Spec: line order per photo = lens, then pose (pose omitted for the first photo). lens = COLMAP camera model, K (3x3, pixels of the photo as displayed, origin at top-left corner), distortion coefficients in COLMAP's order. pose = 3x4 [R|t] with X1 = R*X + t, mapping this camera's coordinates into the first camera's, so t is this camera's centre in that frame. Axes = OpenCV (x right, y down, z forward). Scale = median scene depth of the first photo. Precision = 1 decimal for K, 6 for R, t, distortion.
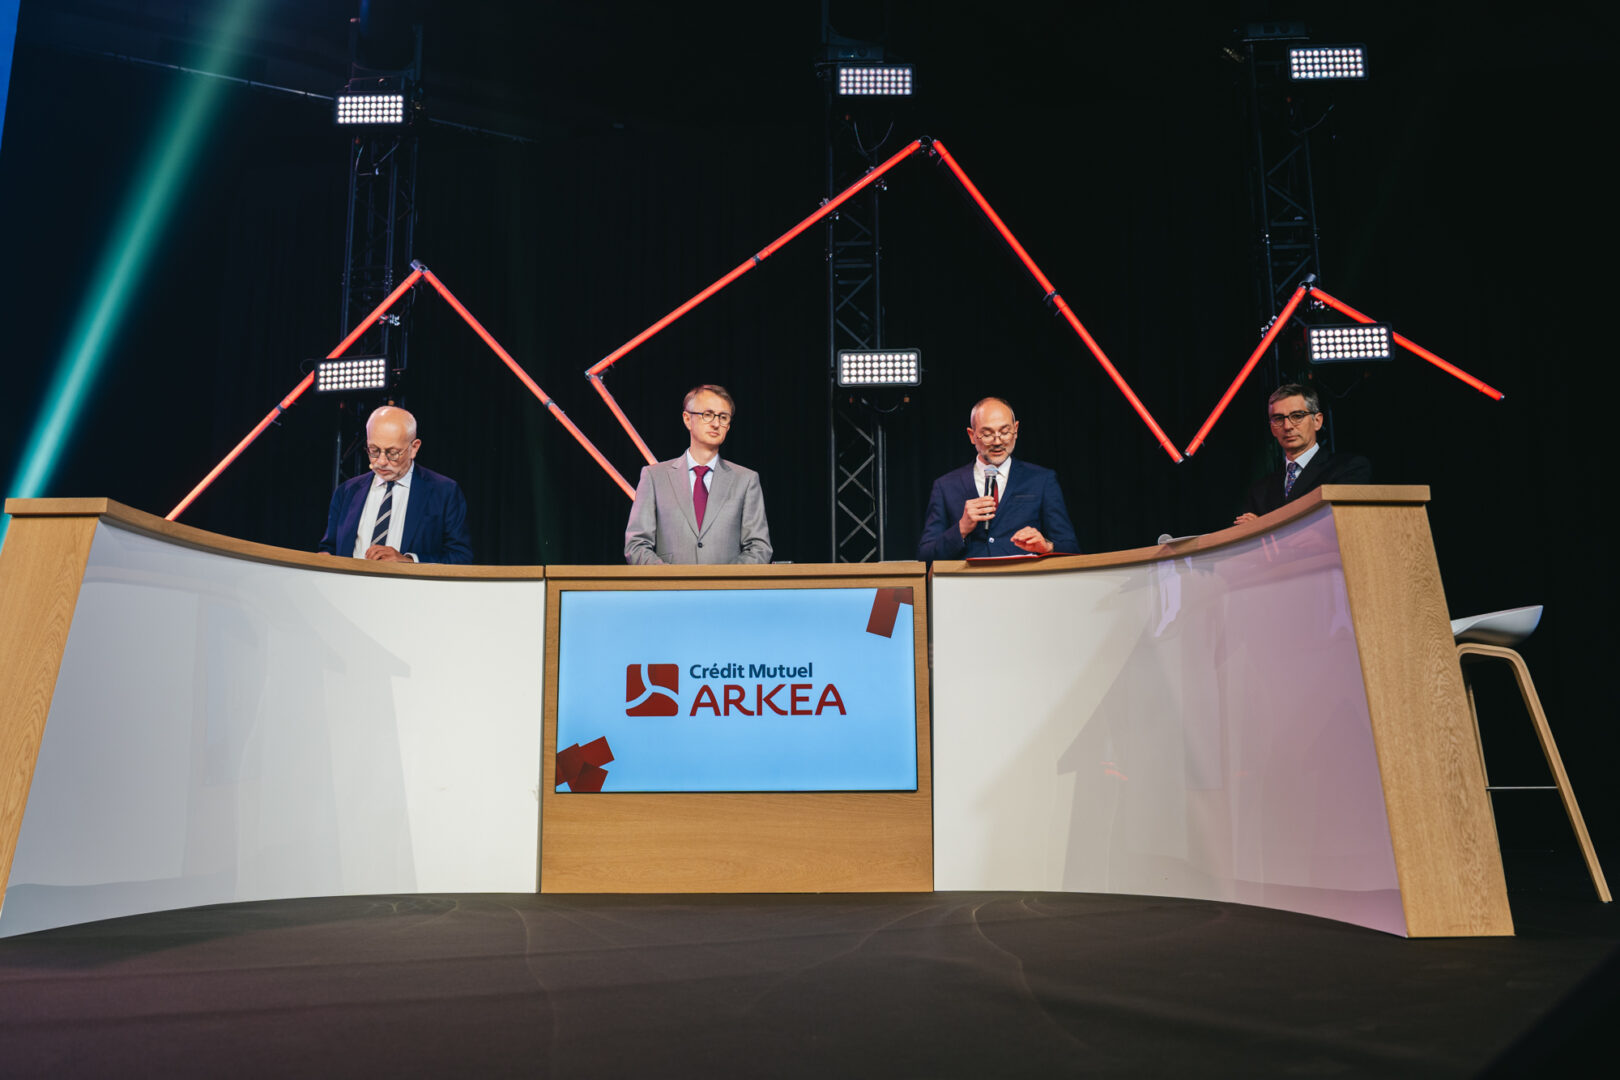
lens RADIAL K [[1345.5, 0, 802.7], [0, 1345.5, 542.6], [0, 0, 1]] dist [-0.051018, -0.038430]
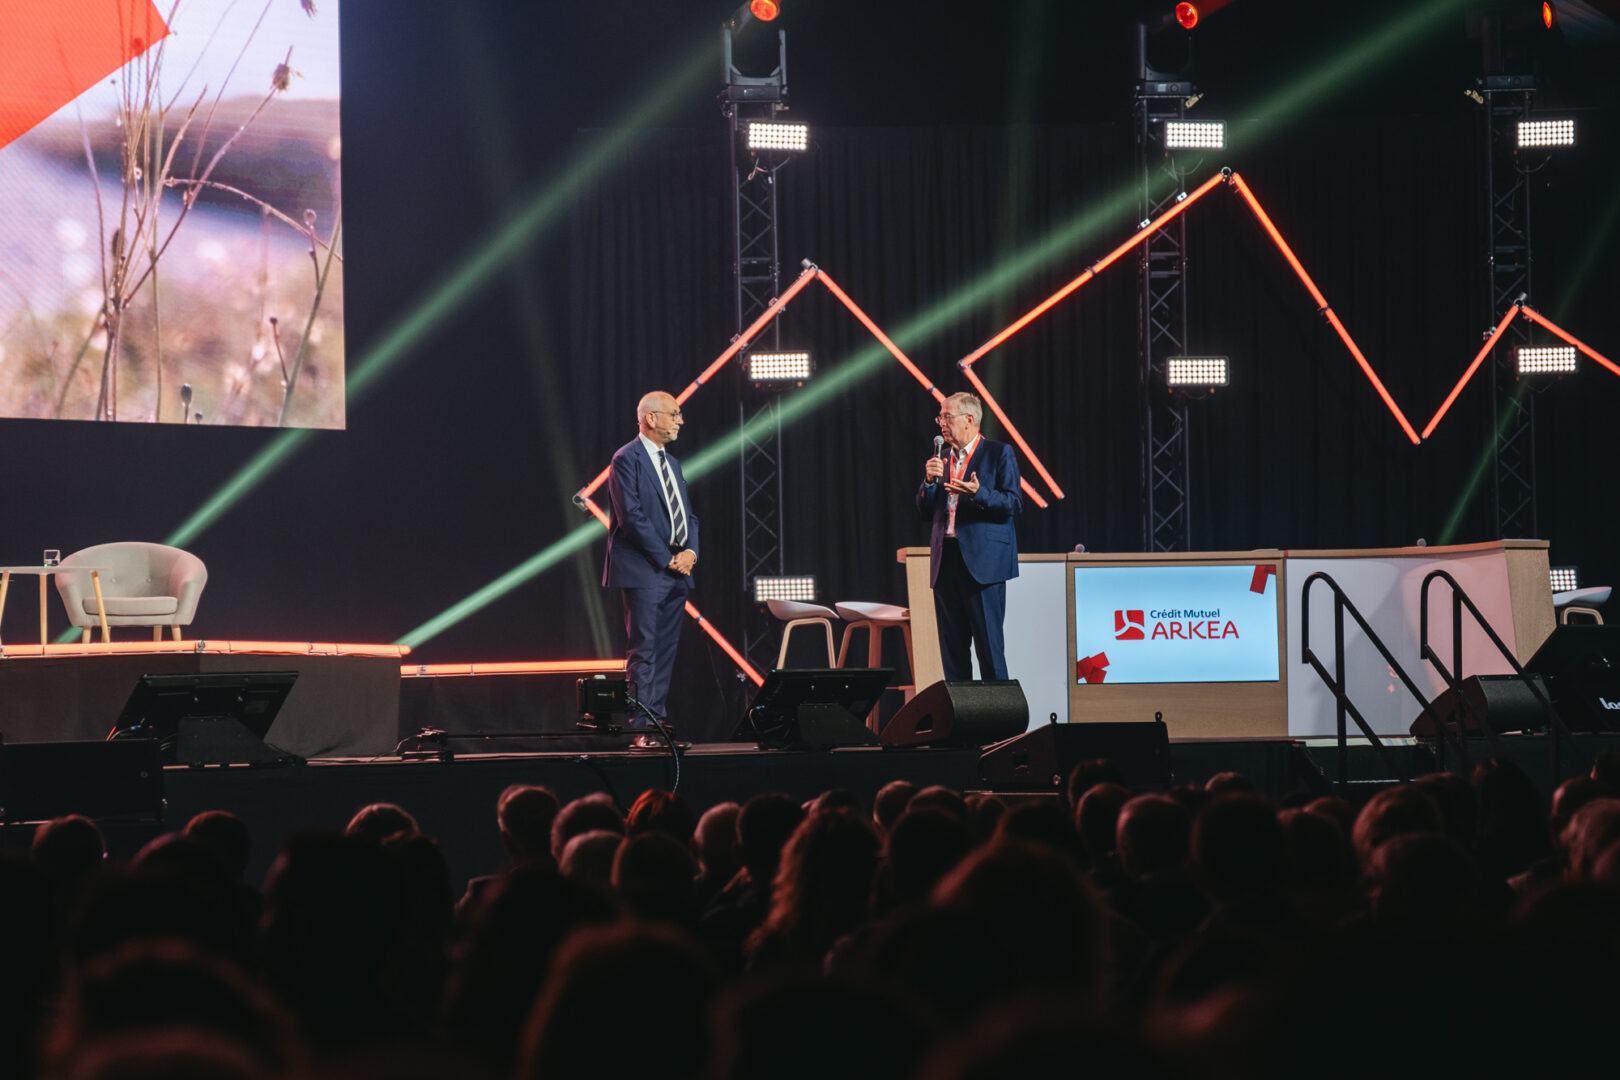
lens RADIAL K [[4706.2, 0, 805.3], [0, 4706.2, 549.7], [0, 0, 1]] dist [0.571778, 0.000000]
pose [[0.982307, -0.005264, 0.187202, -1.665128], [-0.019405, 0.991363, 0.129700, -0.770277], [-0.186268, -0.131038, 0.973721, -4.853334]]
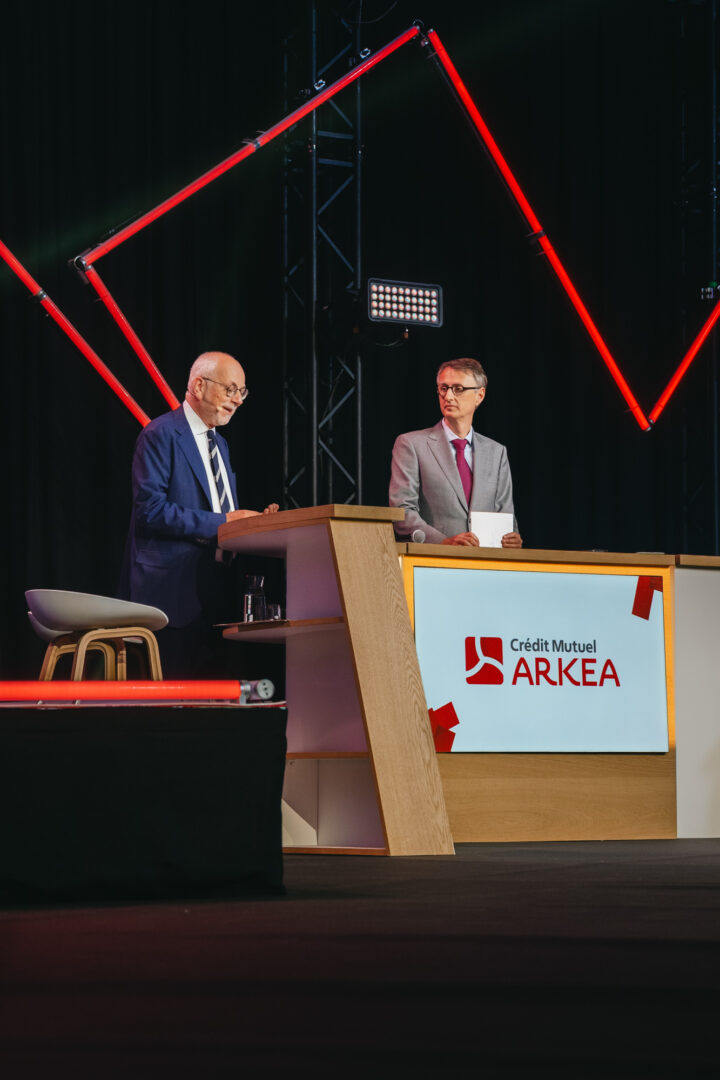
lens RADIAL K [[3137.4, 0, 361.4], [0, 3137.4, 535.7], [0, 0, 1]] dist [0.571778, 0.000000]
pose [[0.791319, 0.046802, 0.609610, -1.765141], [-0.102999, 0.993020, 0.057463, -0.129637], [-0.602666, -0.108261, 0.790616, -0.965861]]
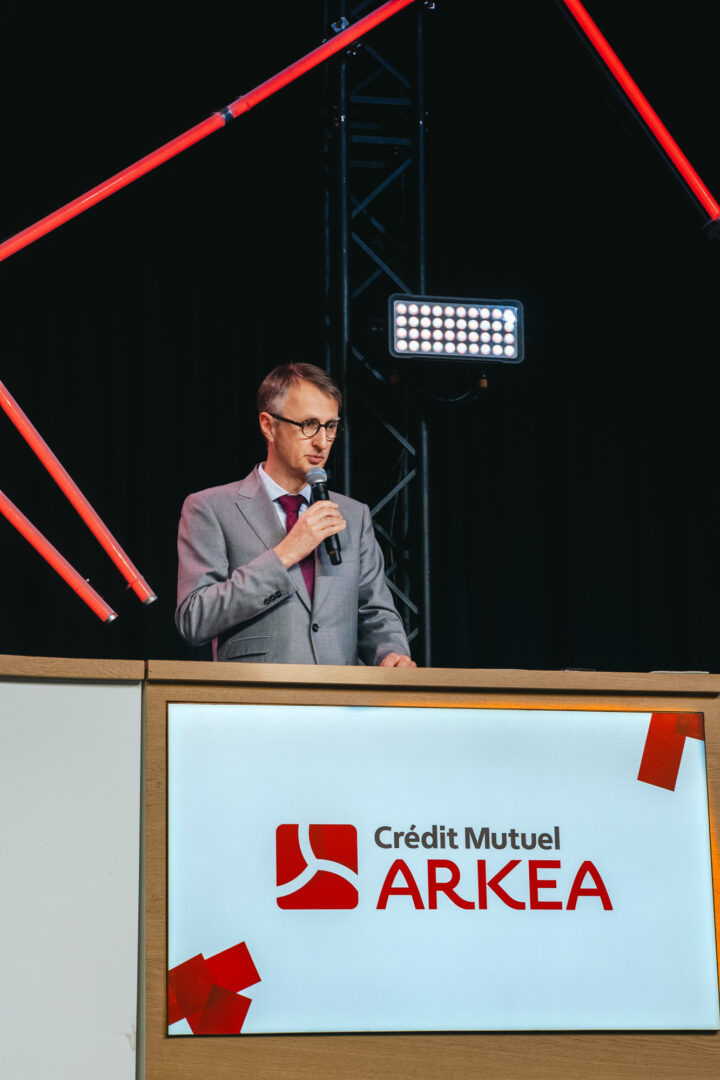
lens RADIAL K [[2864.9, 0, 359.2], [0, 2864.9, 534.6], [0, 0, 1]] dist [0.442632, 0.000000]
pose [[0.955994, 0.045570, 0.289826, -0.486862], [-0.042742, 0.998957, -0.016083, -0.023445], [-0.290257, 0.002988, 0.956944, -0.285875]]
